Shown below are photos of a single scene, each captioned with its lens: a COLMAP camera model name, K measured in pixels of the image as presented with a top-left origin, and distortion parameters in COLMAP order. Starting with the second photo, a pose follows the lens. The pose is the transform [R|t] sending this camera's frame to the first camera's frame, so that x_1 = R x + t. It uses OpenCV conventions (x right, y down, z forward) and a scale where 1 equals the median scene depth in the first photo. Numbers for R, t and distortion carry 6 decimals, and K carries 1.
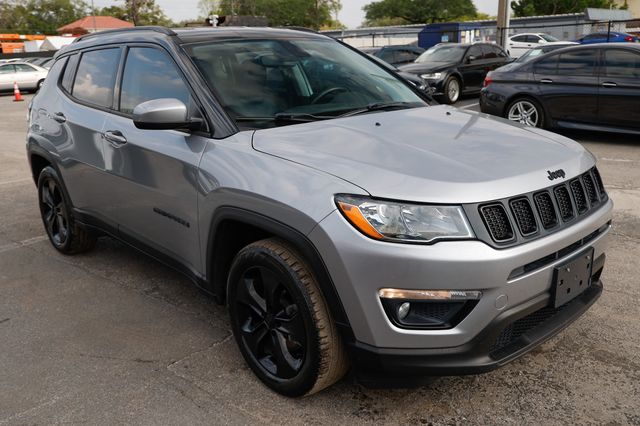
lens RADIAL K [[578.6, 0, 320.0], [0, 578.6, 213.0], [0, 0, 1]] dist [0.043555, -0.000413]
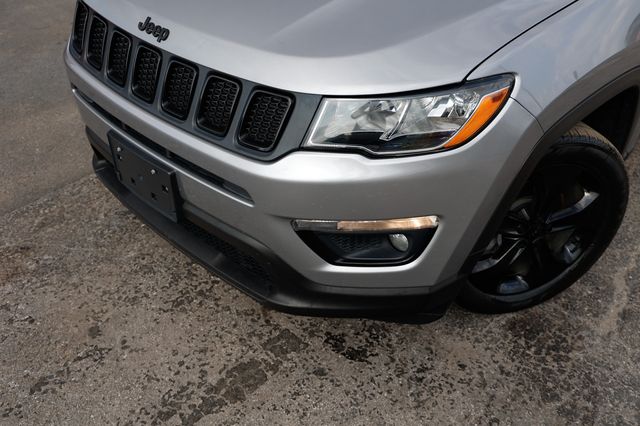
lens RADIAL K [[658.5, 0, 320.0], [0, 658.5, 213.0], [0, 0, 1]] dist [0.050420, 0.020980]
pose [[0.027184, 0.608052, -0.793431, 0.885841], [-0.262179, 0.770276, 0.581324, -0.306331], [0.964636, 0.192218, 0.180357, 0.851986]]
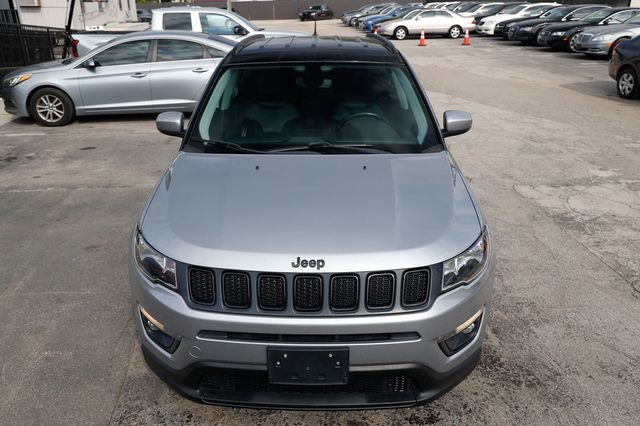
lens RADIAL K [[559.9, 0, 304.0], [0, 559.9, 225.5], [0, 0, 1]] dist [-0.008285, 0.010157]
pose [[0.706973, 0.287975, -0.645956, 0.779321], [-0.195192, 0.957322, 0.213155, -0.257129], [0.679771, -0.024610, 0.733011, 0.237107]]
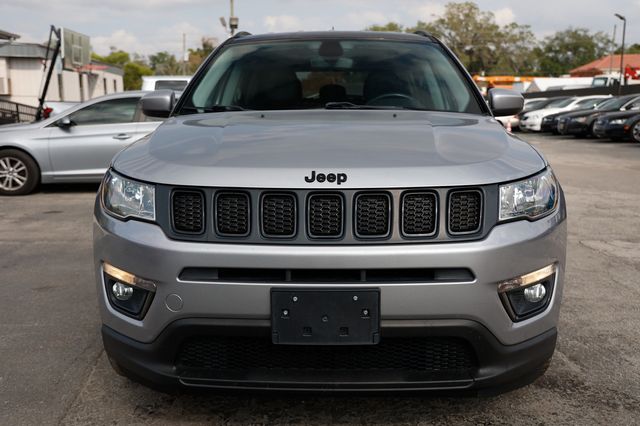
lens RADIAL K [[687.7, 0, 320.0], [0, 687.7, 213.0], [0, 0, 1]] dist [-0.000756, 0.220551]
pose [[0.708494, 0.128357, -0.693946, 0.812286], [-0.200344, 0.979447, -0.023379, 0.002157], [0.676682, 0.155592, 0.719647, 0.273434]]
